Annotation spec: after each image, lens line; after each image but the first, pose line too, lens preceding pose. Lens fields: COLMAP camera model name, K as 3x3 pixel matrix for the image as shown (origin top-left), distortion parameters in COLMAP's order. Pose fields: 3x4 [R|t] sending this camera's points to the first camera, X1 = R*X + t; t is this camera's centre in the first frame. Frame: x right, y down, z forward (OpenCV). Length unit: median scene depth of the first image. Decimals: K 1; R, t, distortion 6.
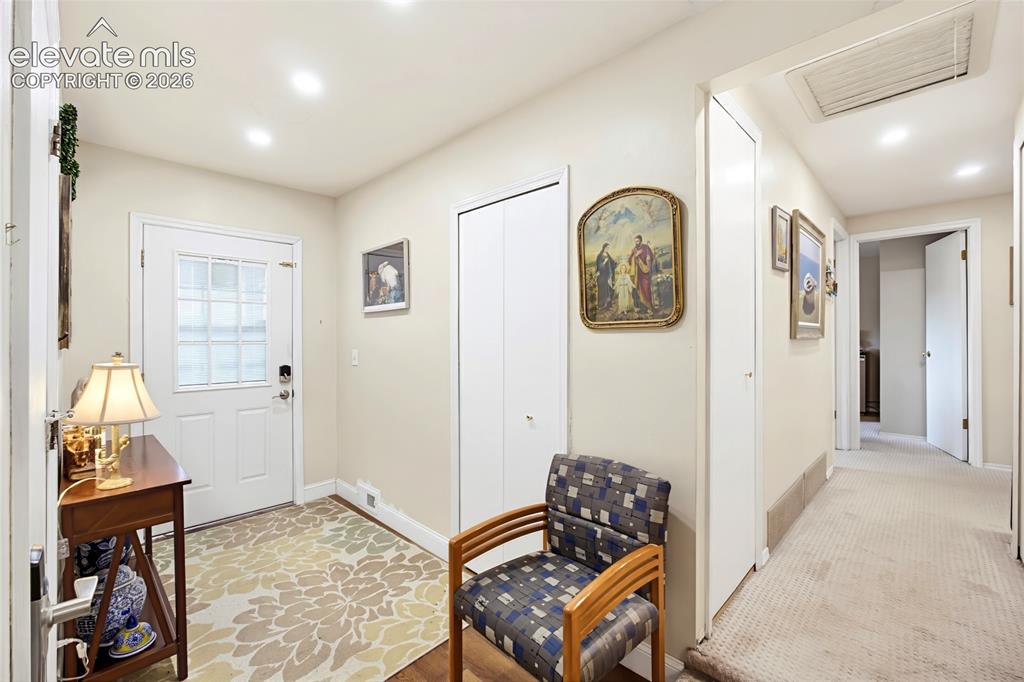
lens RADIAL K [[438.5, 0, 505.3], [0, 438.5, 338.1], [0, 0, 1]] dist [-0.015123, 0.002904]
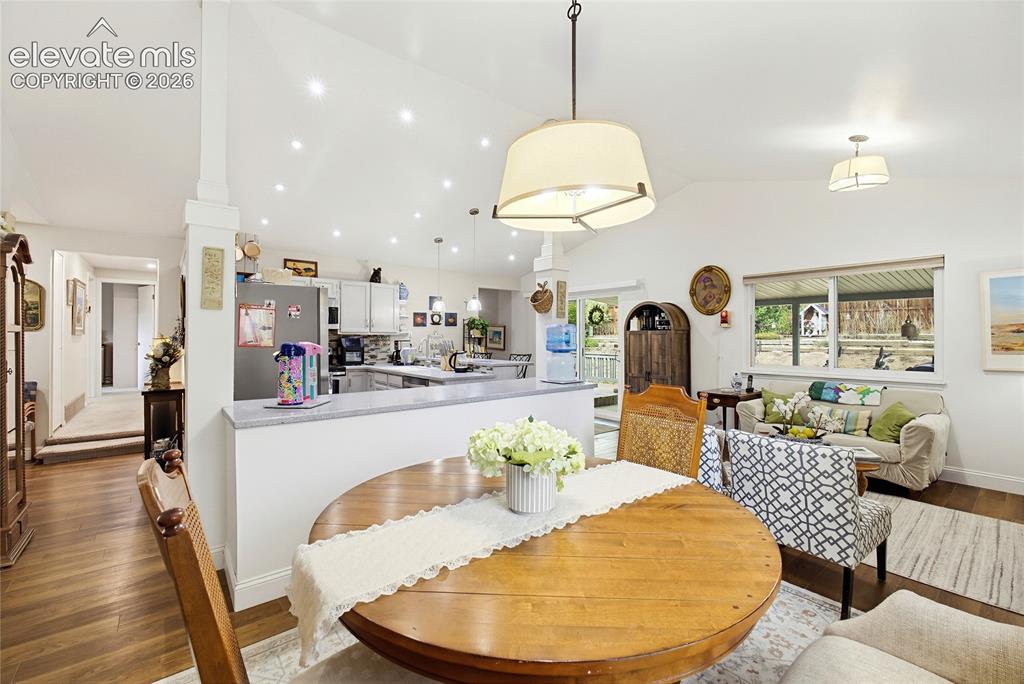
lens RADIAL K [[438.5, 0, 506.1], [0, 438.5, 337.8], [0, 0, 1]] dist [-0.015123, 0.002904]
pose [[0.128995, 0.005302, 0.991631, -0.776849], [-0.005625, 0.999974, -0.004614, 0.010992], [-0.991629, -0.004982, 0.129021, -0.926920]]
